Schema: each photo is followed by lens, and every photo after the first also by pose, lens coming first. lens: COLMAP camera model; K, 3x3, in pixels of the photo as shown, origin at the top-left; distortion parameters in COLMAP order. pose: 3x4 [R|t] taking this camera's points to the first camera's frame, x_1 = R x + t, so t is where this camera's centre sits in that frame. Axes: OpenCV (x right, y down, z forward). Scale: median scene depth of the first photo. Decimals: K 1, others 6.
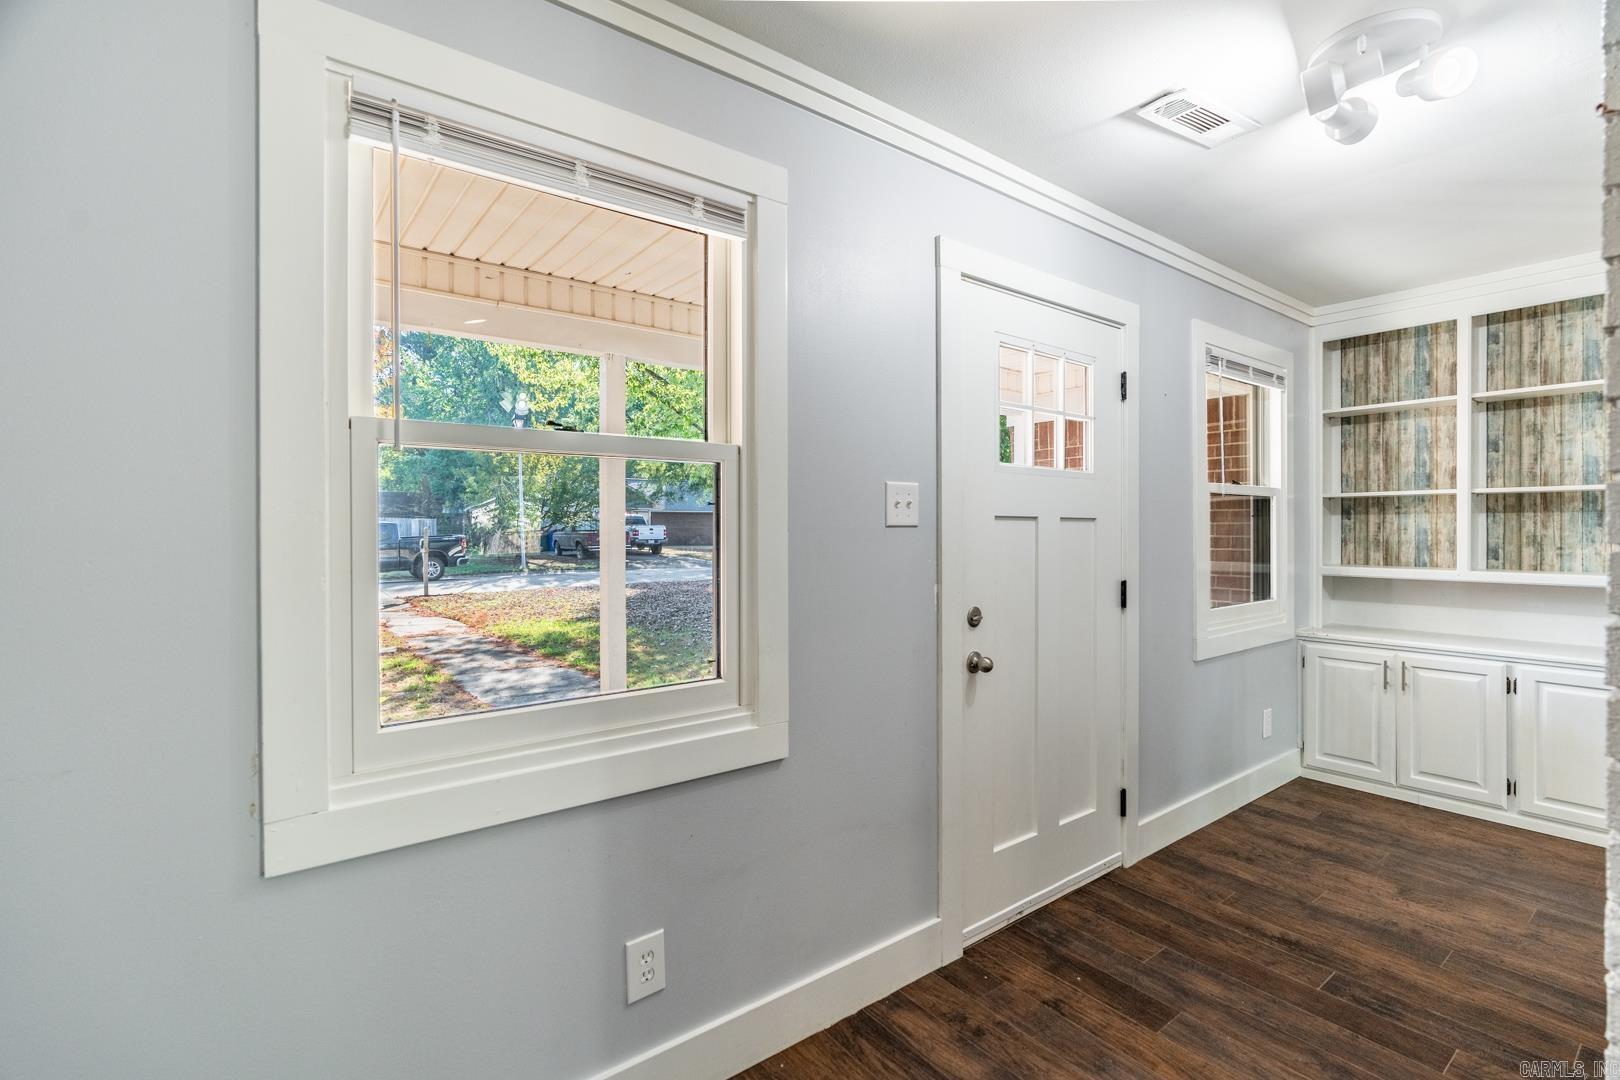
lens RADIAL K [[736.5, 0, 808.1], [0, 736.5, 529.2], [0, 0, 1]] dist [-0.014338, 0.004450]
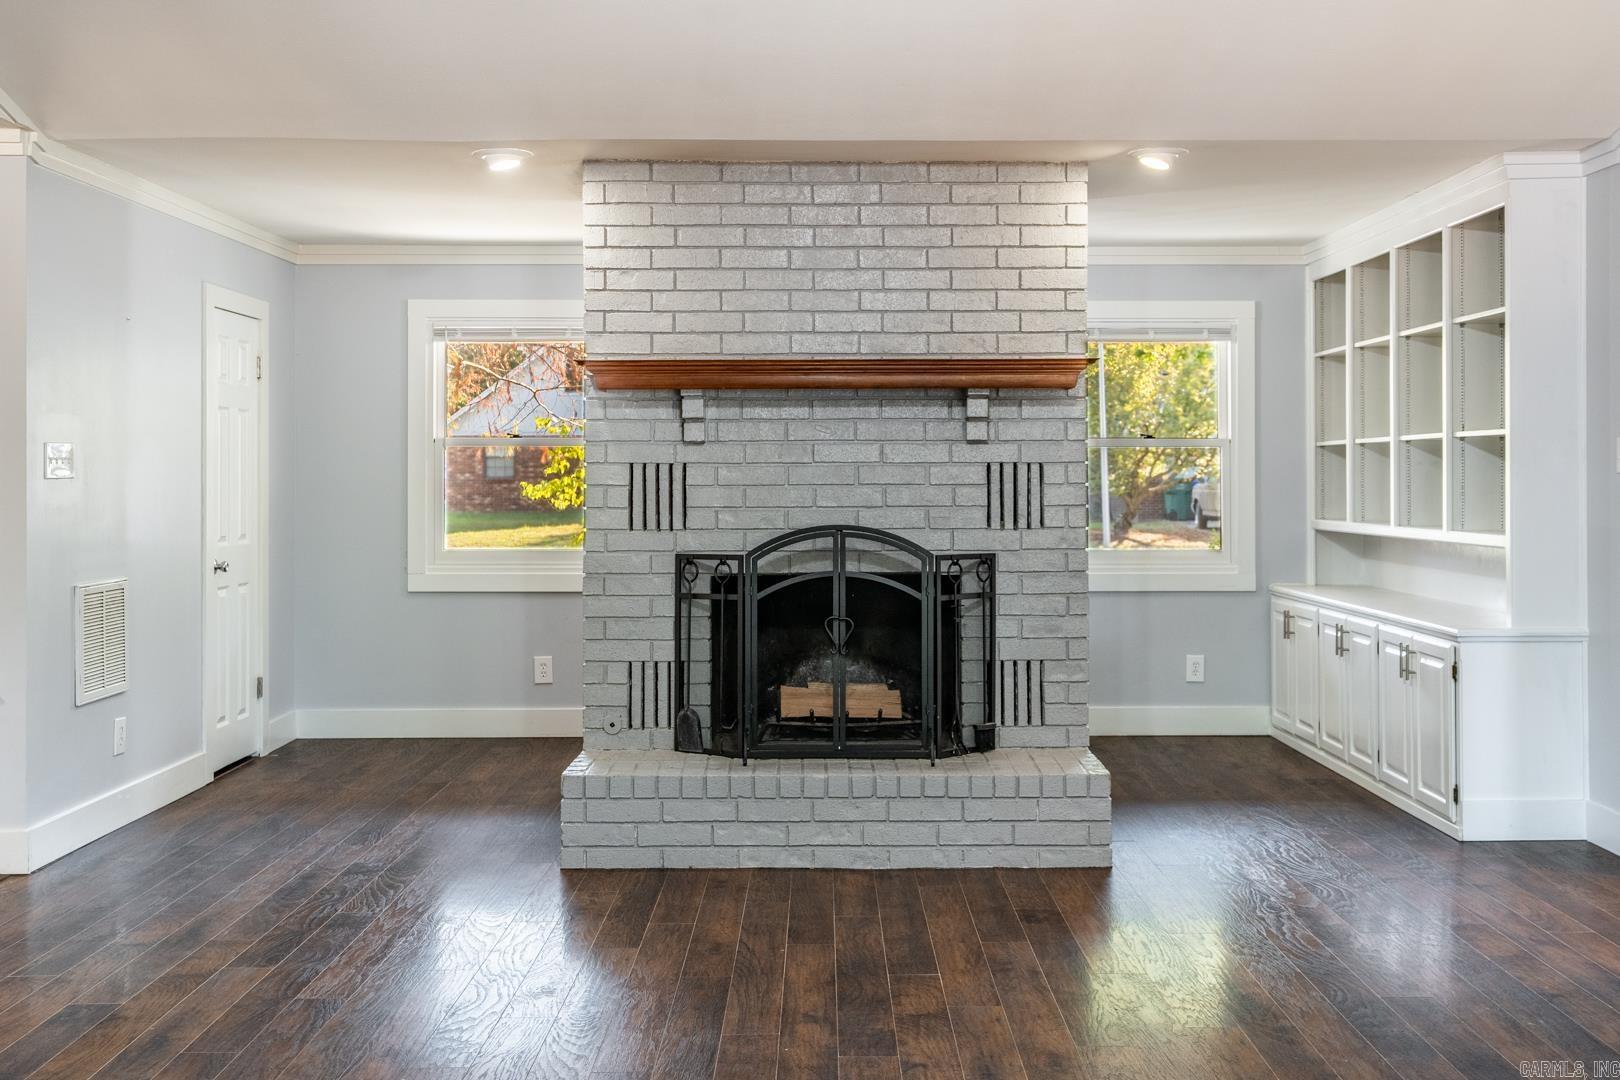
lens RADIAL K [[1651.9, 0, 839.4], [0, 1651.9, 460.5], [0, 0, 1]] dist [0.071619, 0.000000]
pose [[0.798359, -0.006649, -0.602145, 1.732770], [-0.000587, 0.999930, -0.011819, 0.000833], [0.602182, 0.009789, 0.798299, -1.231880]]
